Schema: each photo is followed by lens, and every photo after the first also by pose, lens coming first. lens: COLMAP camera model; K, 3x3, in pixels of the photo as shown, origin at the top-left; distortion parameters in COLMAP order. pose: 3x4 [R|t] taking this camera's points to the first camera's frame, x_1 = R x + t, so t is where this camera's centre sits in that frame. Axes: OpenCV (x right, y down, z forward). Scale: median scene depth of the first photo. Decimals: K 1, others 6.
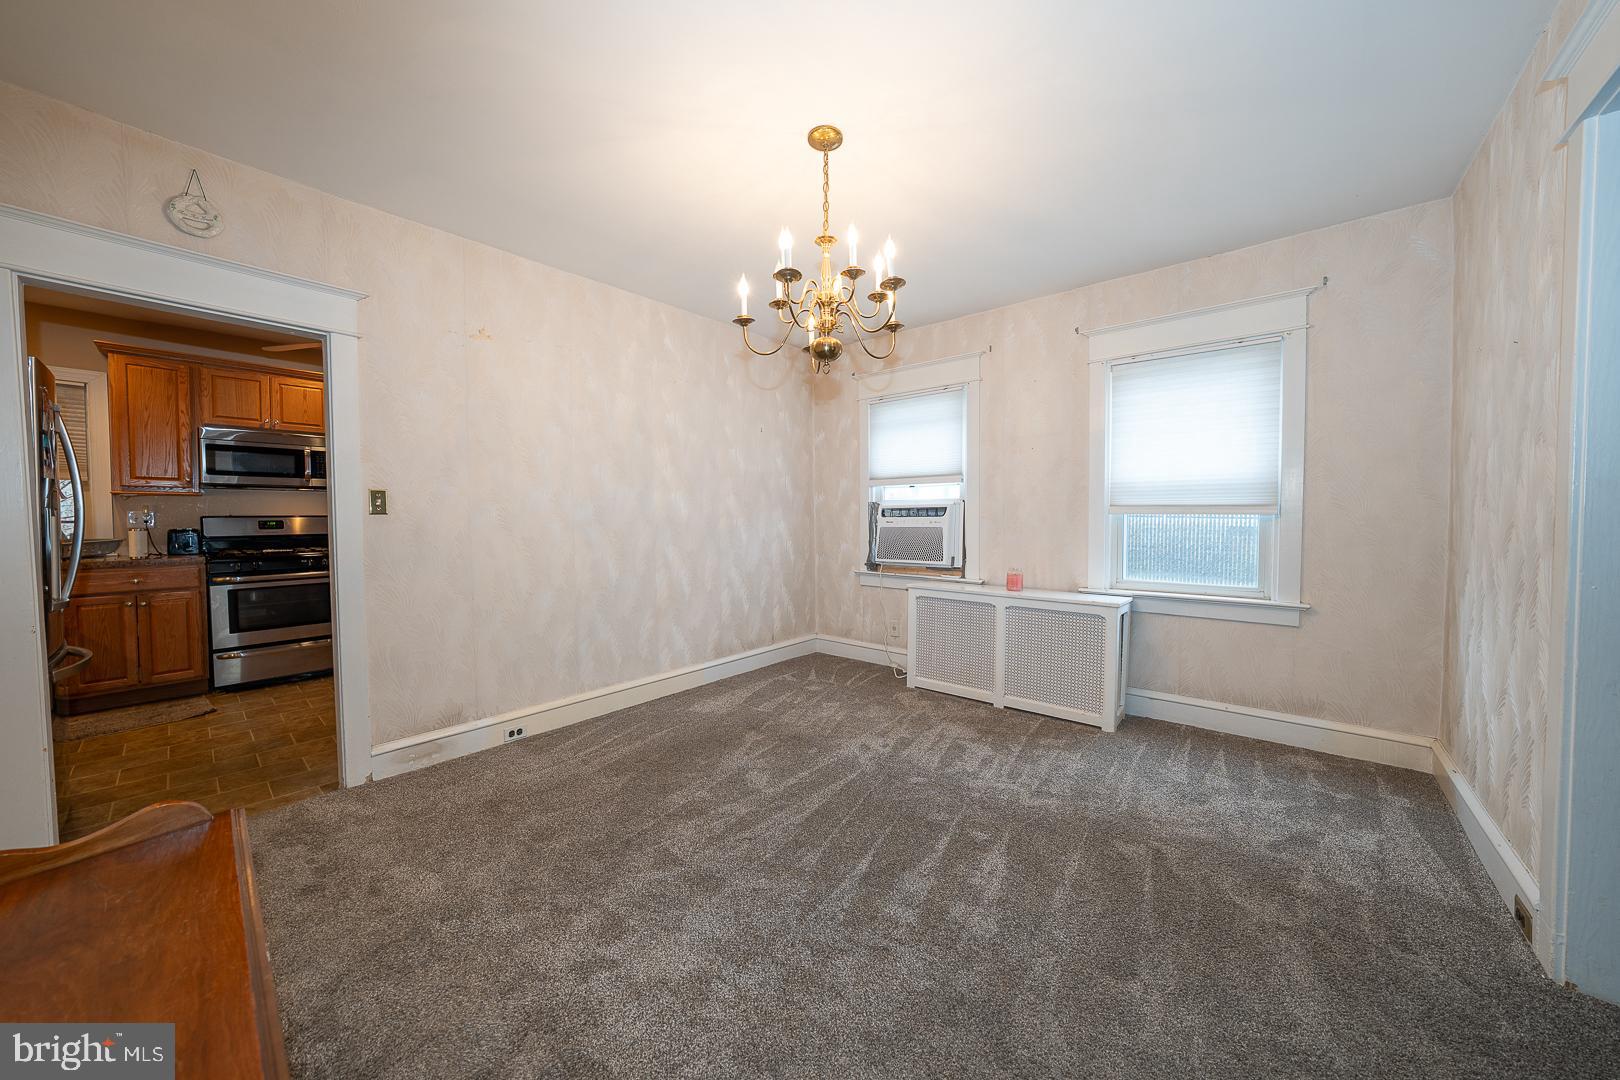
lens RADIAL K [[562.5, 0, 812.7], [0, 562.5, 533.8], [0, 0, 1]] dist [-0.022712, 0.005072]
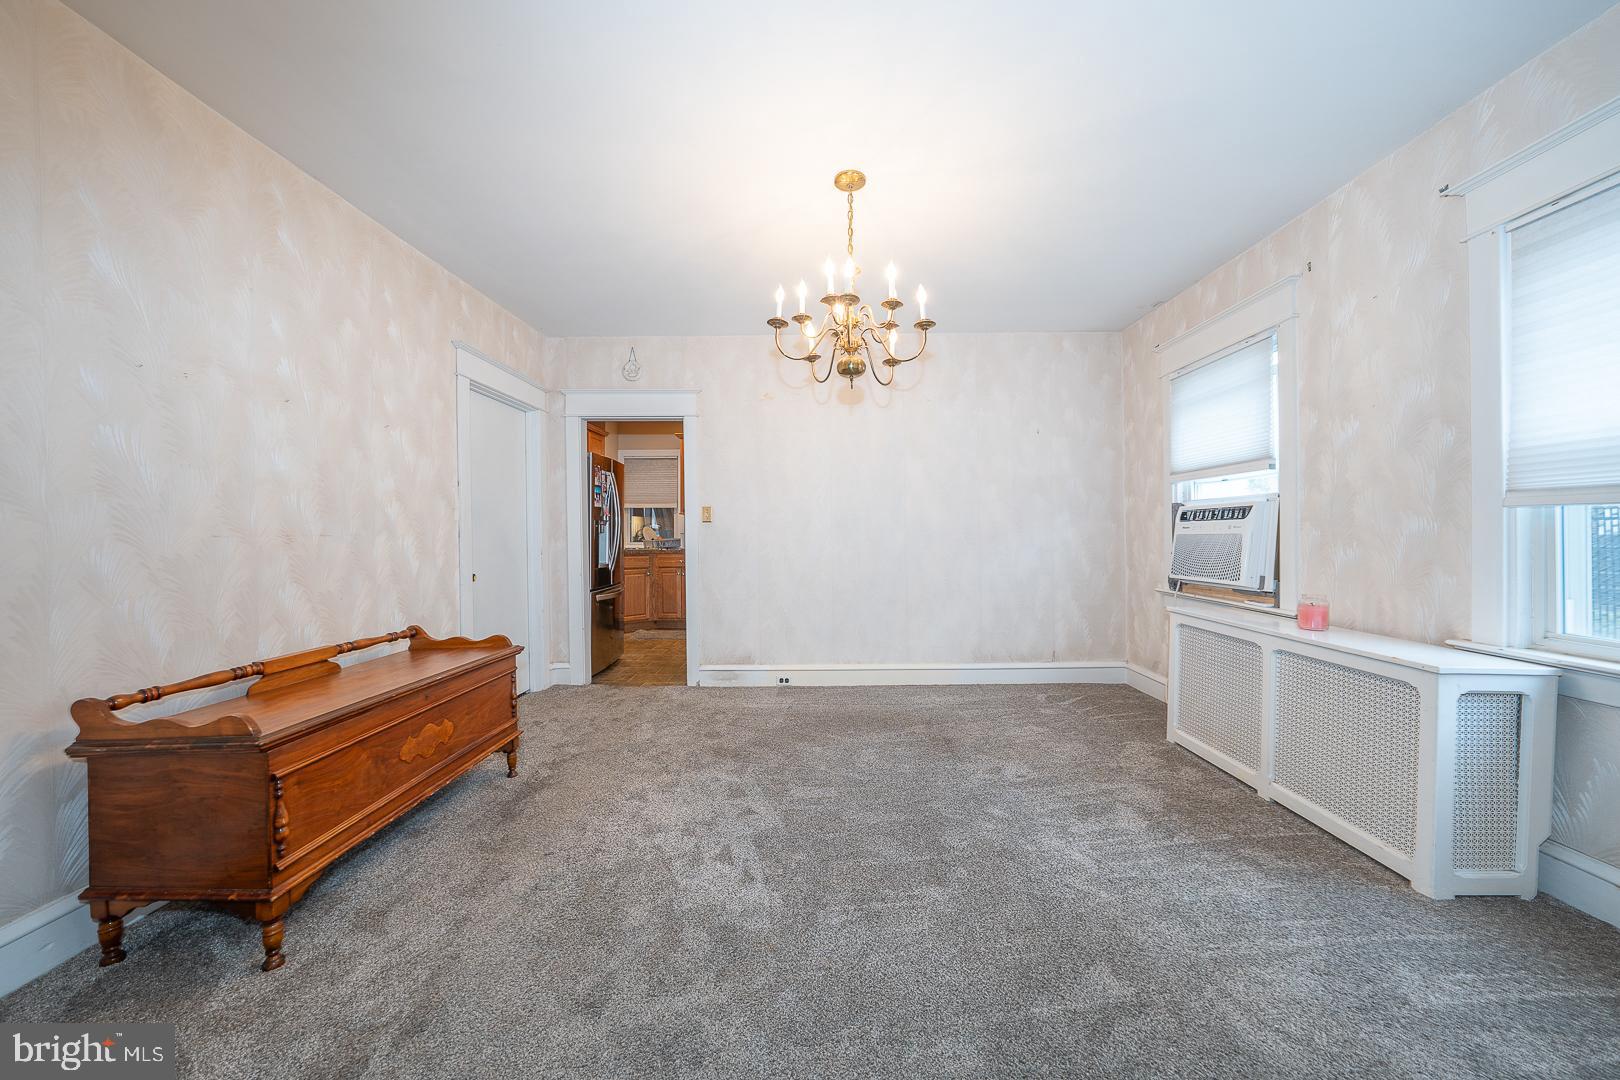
lens RADIAL K [[562.5, 0, 812.7], [0, 562.5, 533.8], [0, 0, 1]] dist [-0.022712, 0.005072]
pose [[0.633752, 0.001949, -0.773534, 0.488916], [-0.021128, 0.999667, -0.014792, 0.011745], [0.773248, 0.025718, 0.633582, 0.141414]]
